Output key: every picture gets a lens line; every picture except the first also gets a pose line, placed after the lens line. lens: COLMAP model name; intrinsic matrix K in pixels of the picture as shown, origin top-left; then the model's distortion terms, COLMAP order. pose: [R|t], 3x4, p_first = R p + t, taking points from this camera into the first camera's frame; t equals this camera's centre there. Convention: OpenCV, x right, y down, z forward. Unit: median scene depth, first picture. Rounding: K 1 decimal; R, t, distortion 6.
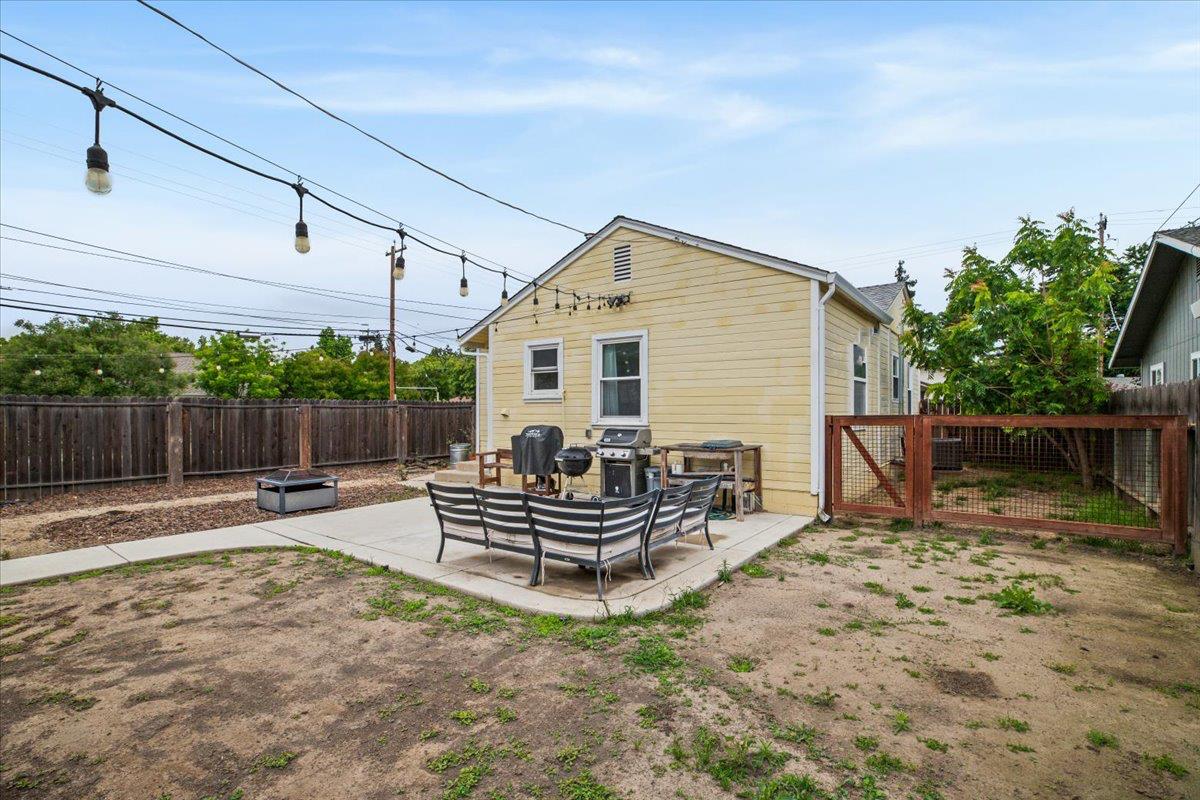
lens RADIAL K [[556.0, 0, 592.5], [0, 556.0, 411.0], [0, 0, 1]] dist [-0.030553, 0.000822]
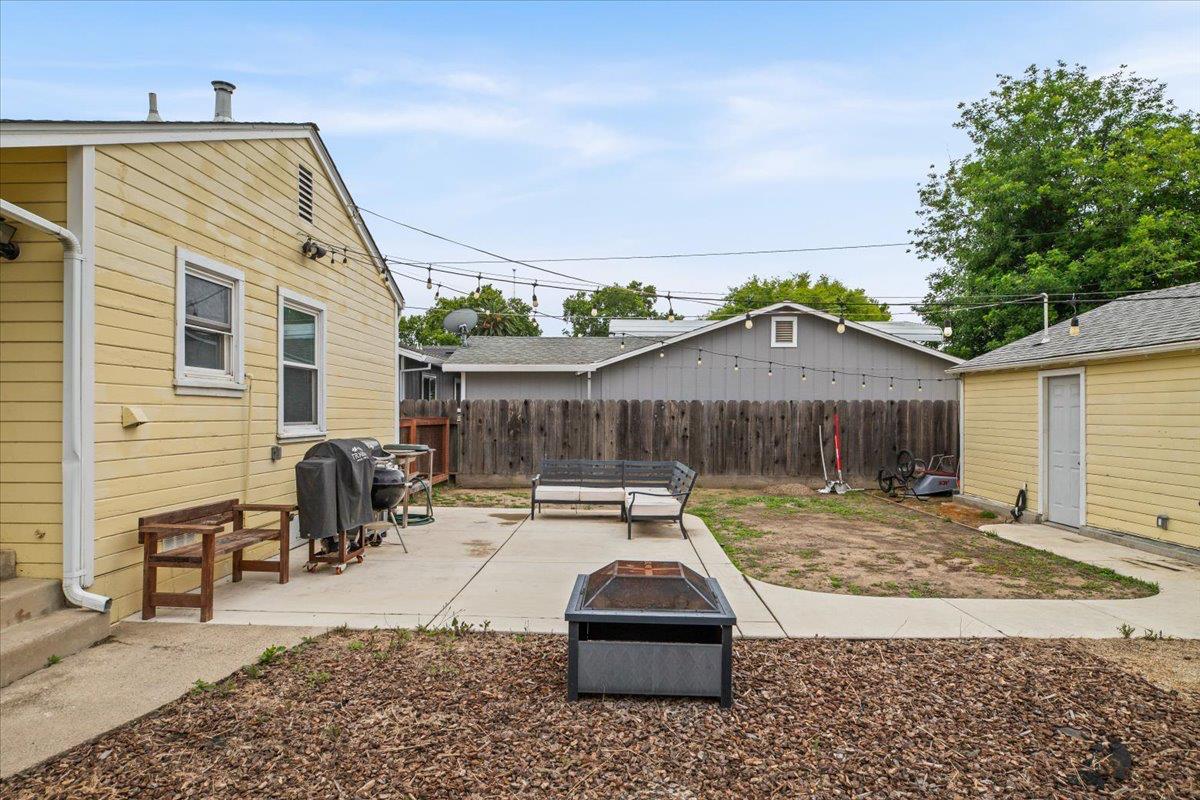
lens RADIAL K [[684.1, 0, 597.2], [0, 684.1, 416.4], [0, 0, 1]] dist [-0.031518, 0.025224]
pose [[-0.573562, -0.002168, 0.819159, -0.903091], [-0.002547, 0.999996, 0.000863, 0.000711], [-0.819158, -0.001592, -0.573565, 1.303246]]
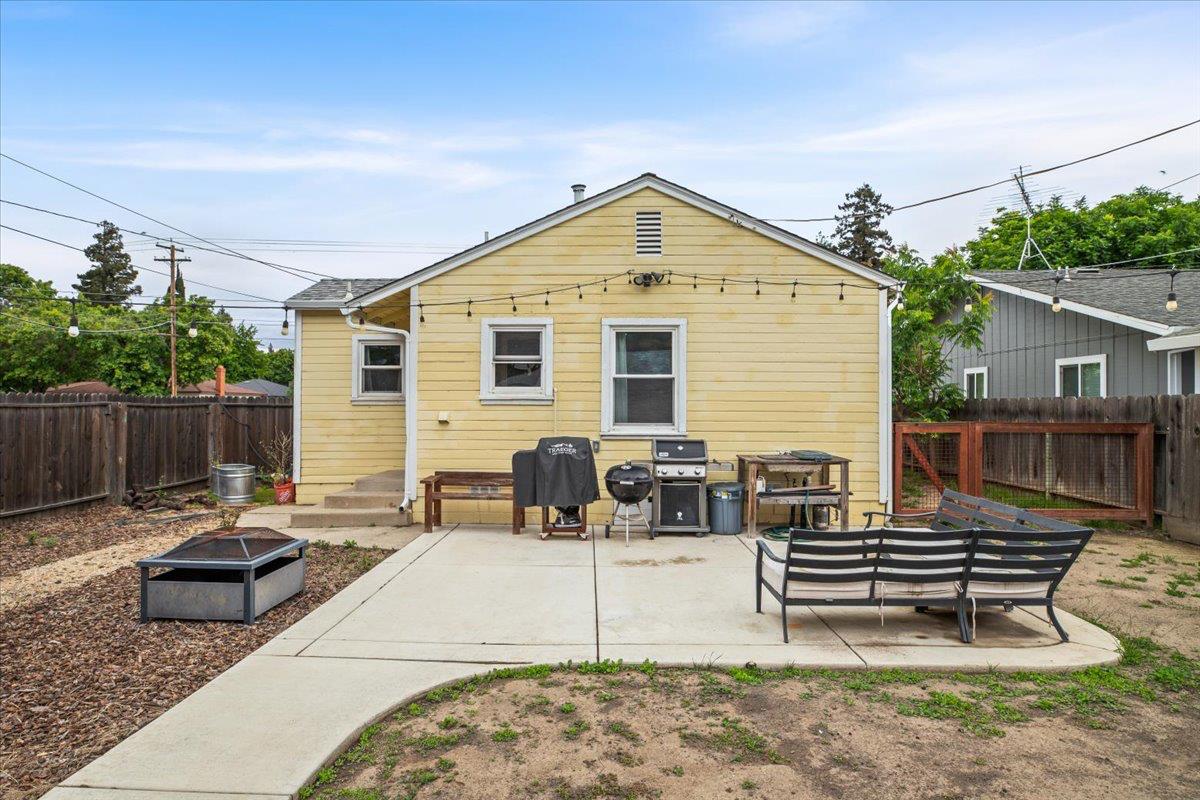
lens RADIAL K [[662.3, 0, 594.0], [0, 662.3, 401.7], [0, 0, 1]] dist [-0.009593, 0.001085]
pose [[0.816168, 0.010184, 0.577725, -0.618904], [-0.005595, 0.999937, -0.009722, -0.013619], [-0.577787, 0.004702, 0.816174, 0.293326]]
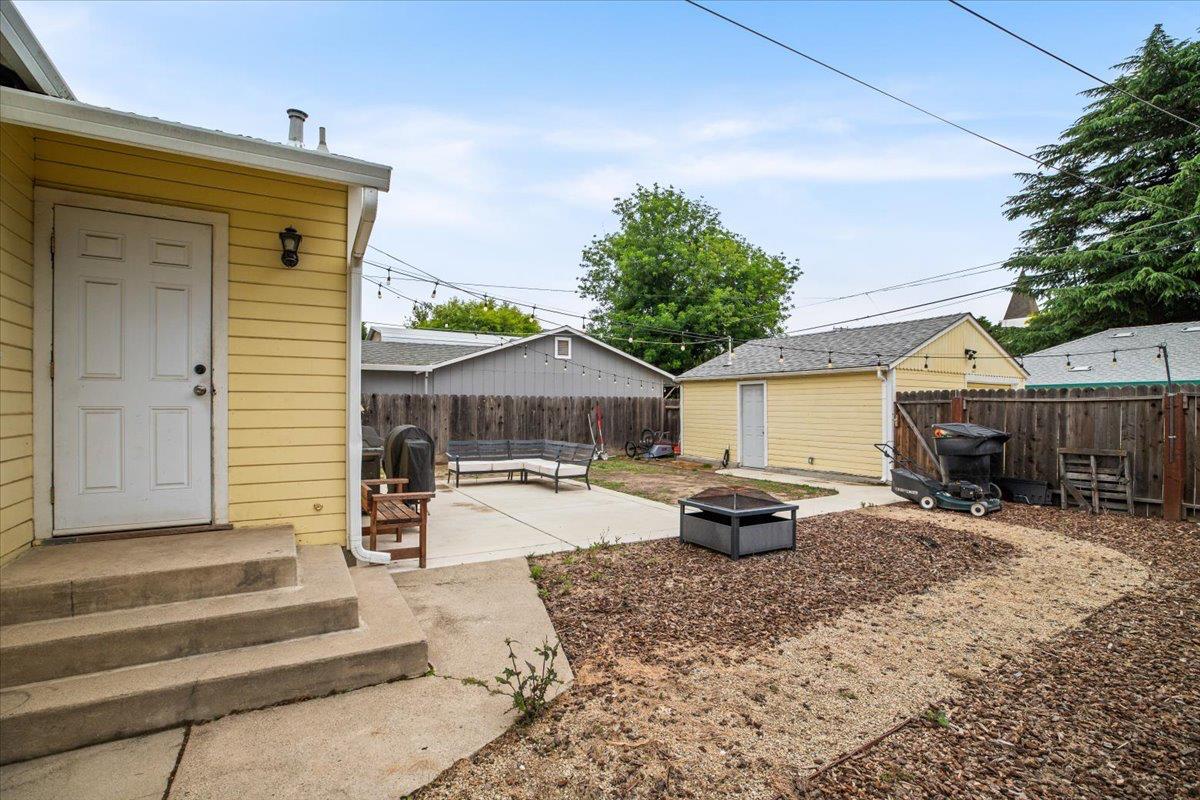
lens RADIAL K [[556.0, 0, 592.5], [0, 556.0, 411.0], [0, 0, 1]] dist [-0.030553, 0.000822]
pose [[-0.919352, -0.002238, 0.393430, -0.645147], [-0.000662, 0.999991, 0.004142, 0.004564], [-0.393435, 0.003548, -0.919345, 1.715700]]
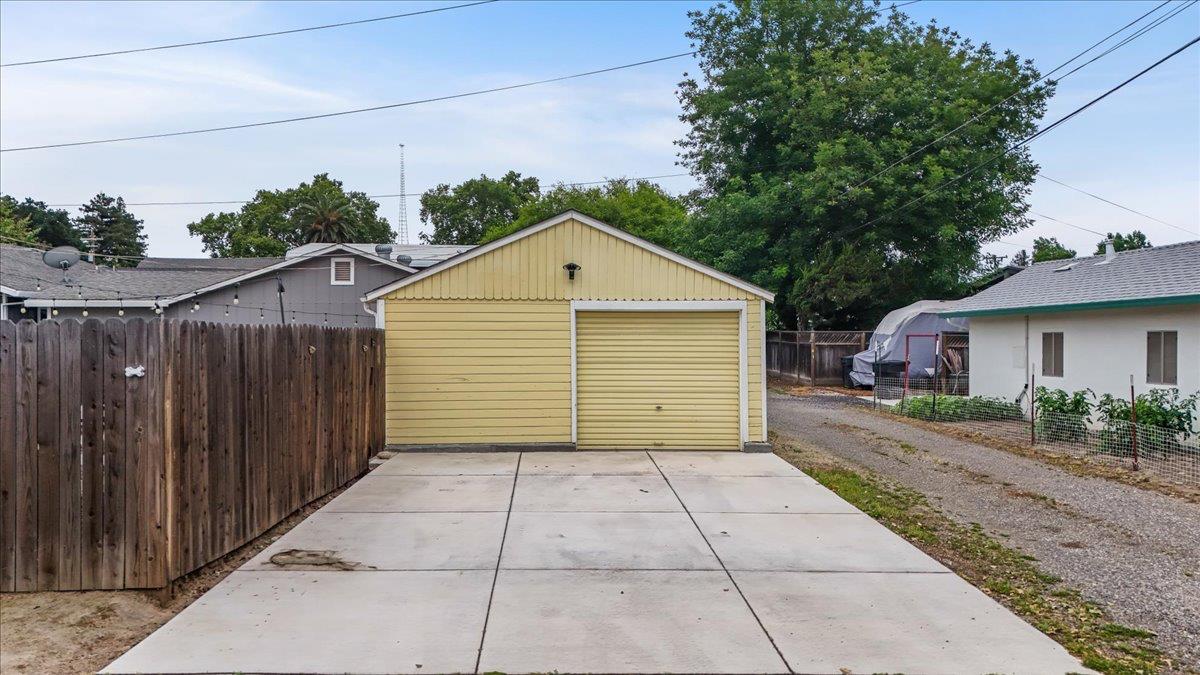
lens RADIAL K [[926.1, 0, 555.8], [0, 926.1, 341.1], [0, 0, 1]] dist [0.075142, -0.001448]
pose [[-0.597733, -0.000487, 0.801695, -2.238463], [-0.001651, 0.999998, -0.000624, -0.013375], [-0.801694, -0.001696, -0.597733, 1.027731]]
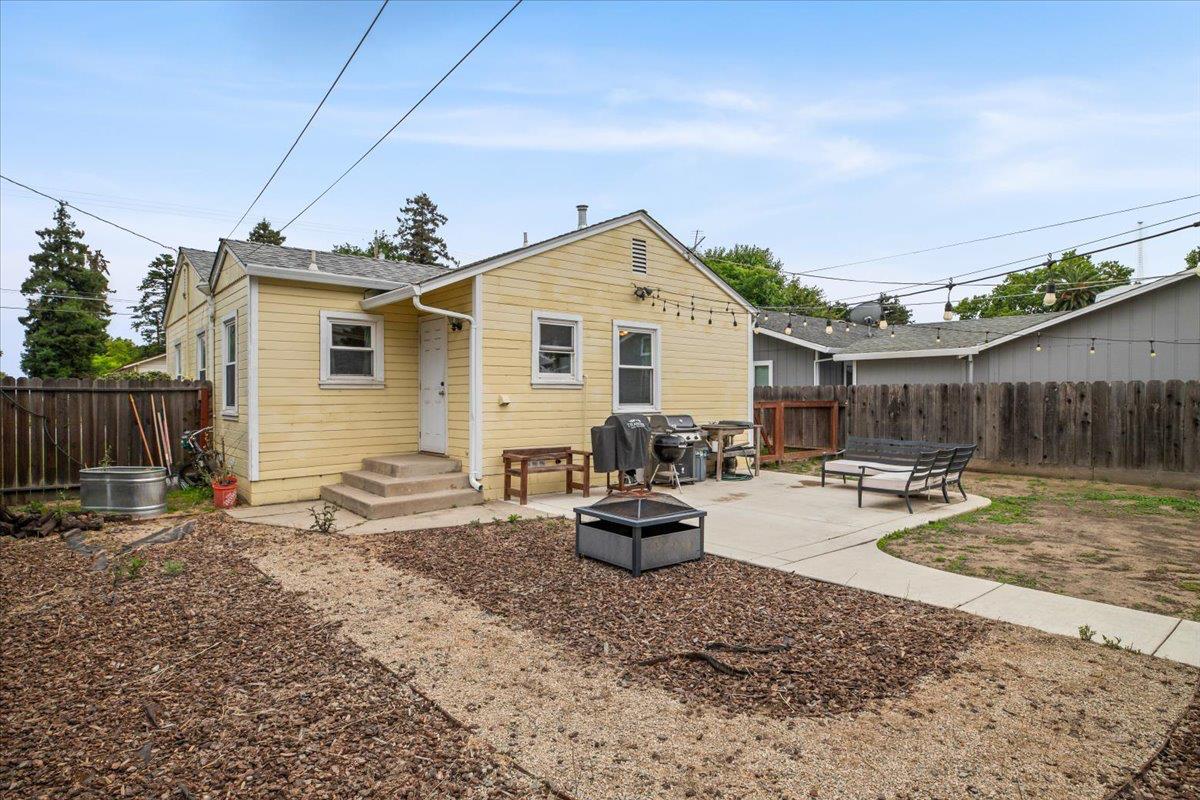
lens RADIAL K [[637.9, 0, 594.1], [0, 637.9, 399.8], [0, 0, 1]] dist [-0.016909, 0.000835]
pose [[0.229860, -0.001651, 0.973222, -1.237759], [-0.000536, 0.999998, 0.001823, -0.000227], [-0.973224, -0.000941, 0.229858, 0.892396]]
